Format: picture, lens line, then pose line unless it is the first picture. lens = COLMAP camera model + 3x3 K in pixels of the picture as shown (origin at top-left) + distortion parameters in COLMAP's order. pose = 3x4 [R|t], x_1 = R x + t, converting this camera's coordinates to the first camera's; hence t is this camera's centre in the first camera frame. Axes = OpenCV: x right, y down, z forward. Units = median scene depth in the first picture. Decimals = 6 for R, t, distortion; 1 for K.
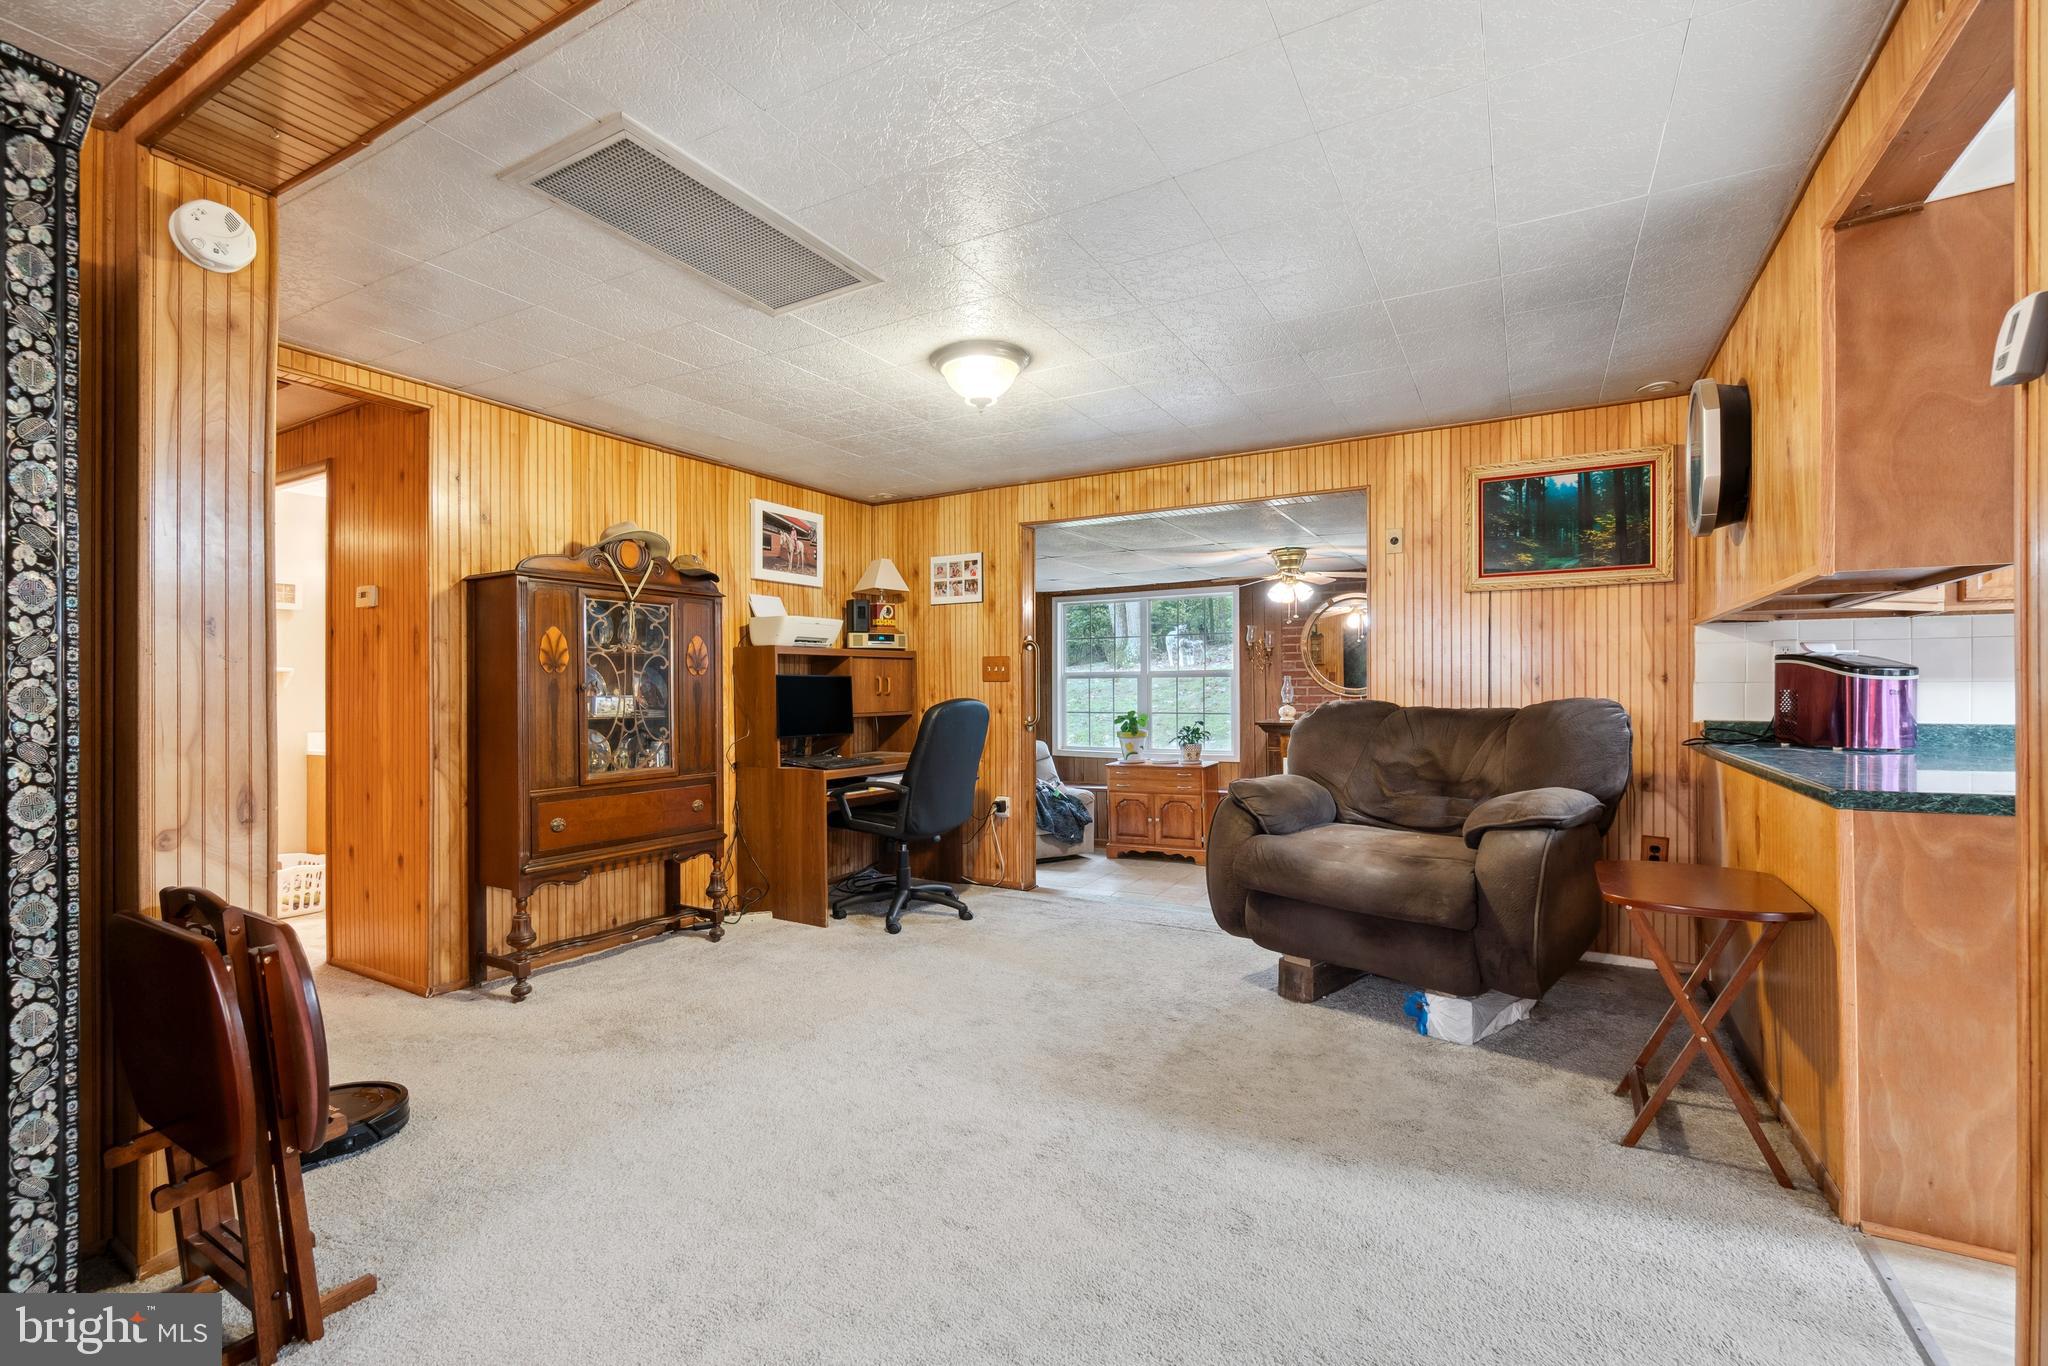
lens RADIAL K [[893.0, 0, 1030.3], [0, 893.0, 694.1], [0, 0, 1]] dist [-0.003665, 0.001908]
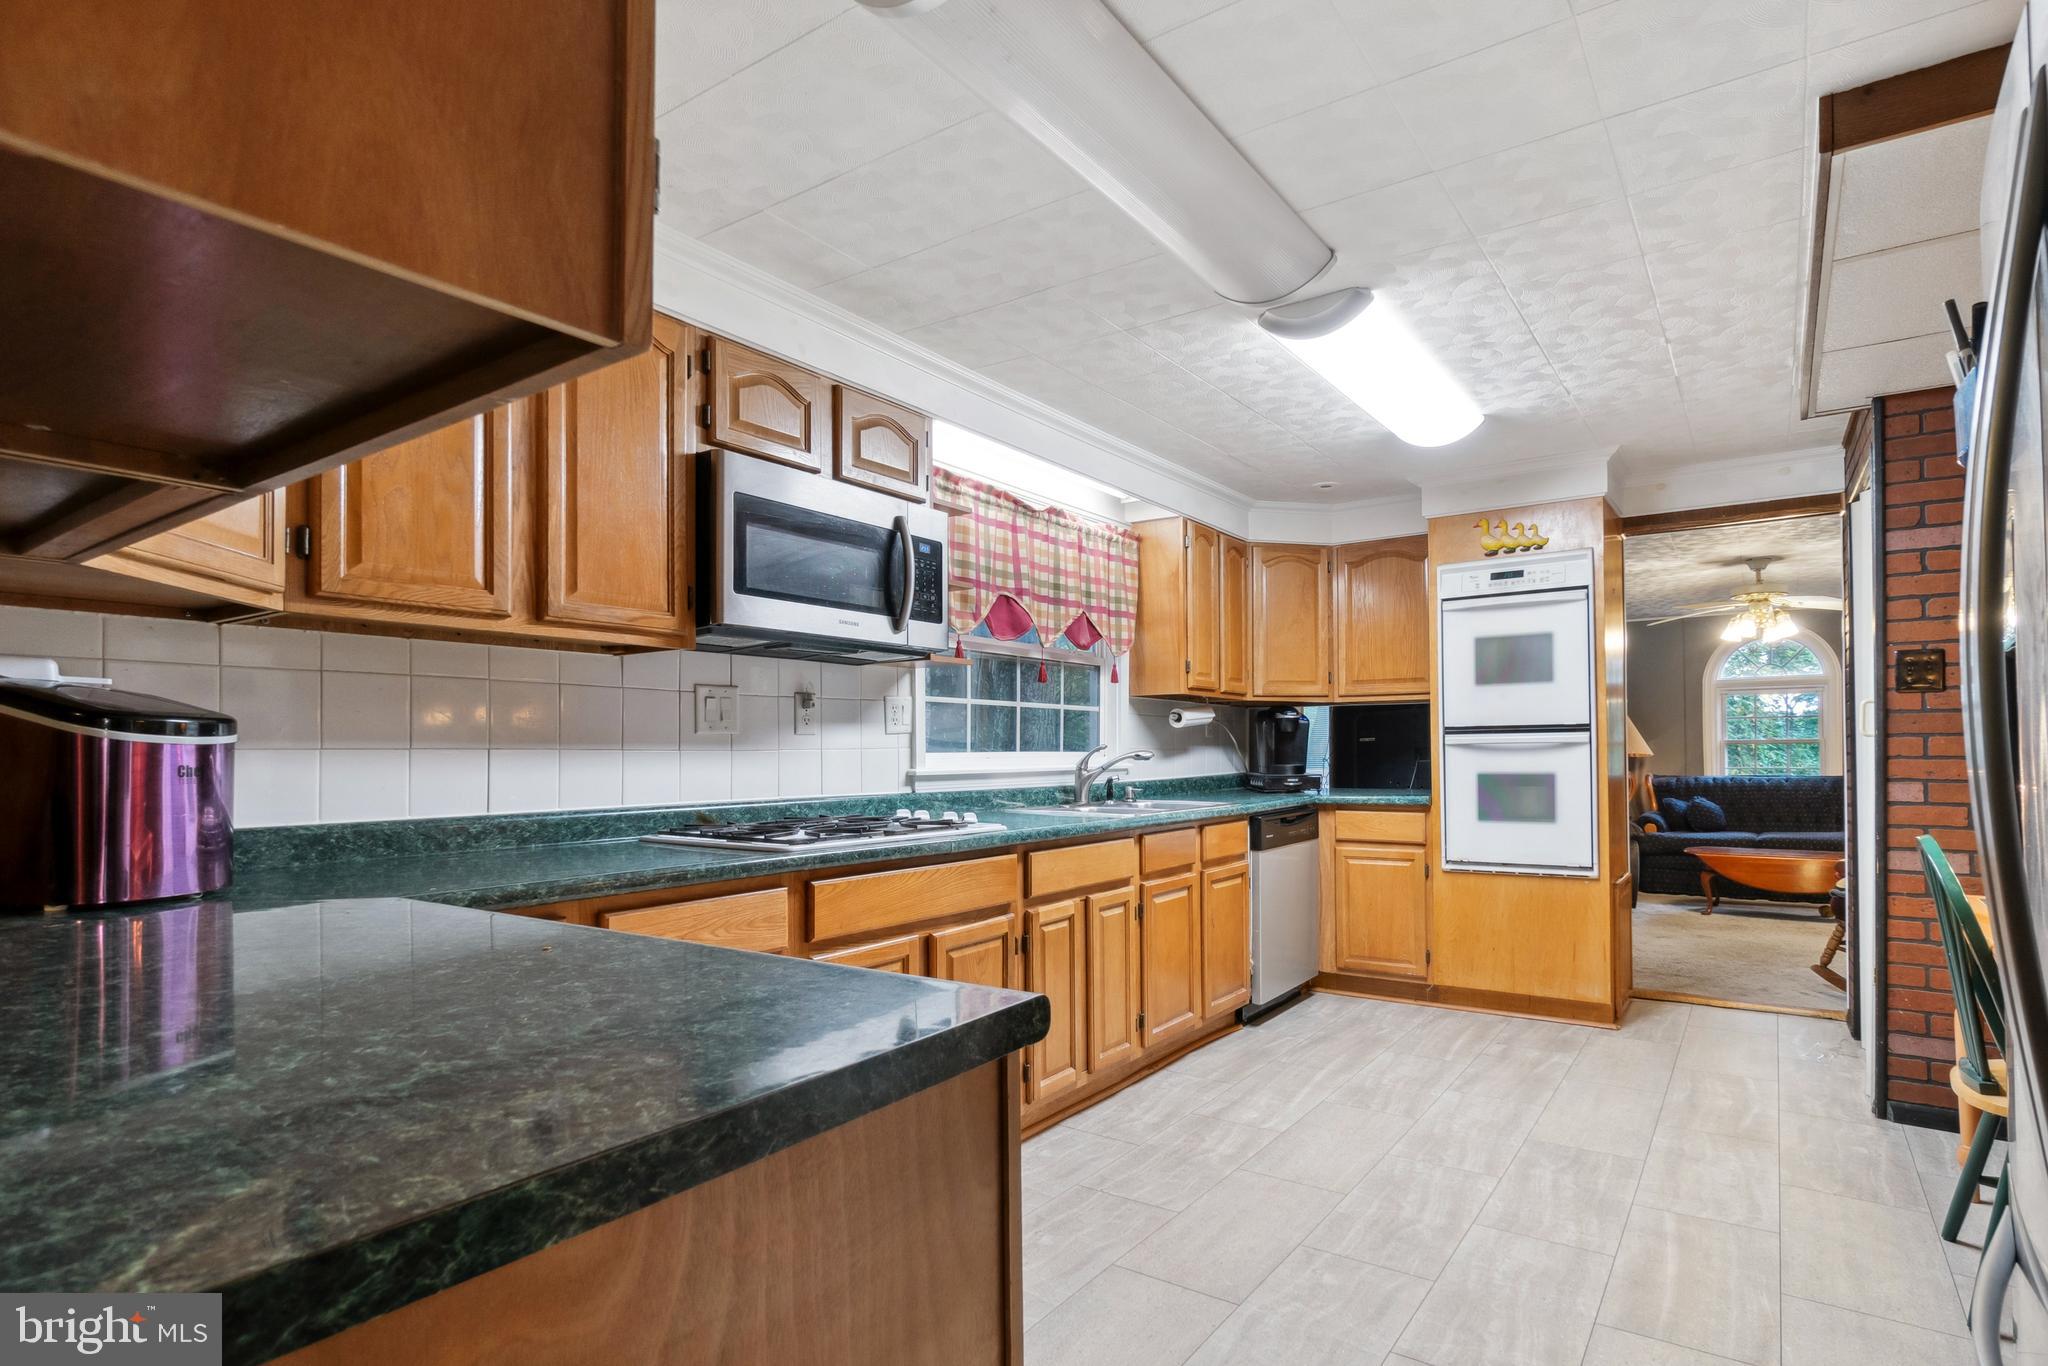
lens RADIAL K [[1013.1, 0, 1111.9], [0, 1013.1, 741.9], [0, 0, 1]] dist [0.005430, -0.001194]
pose [[0.059565, 0.009714, 0.998177, 0.398586], [0.006603, 0.999927, -0.010125, -0.007405], [-0.998203, 0.007194, 0.059497, 0.414457]]
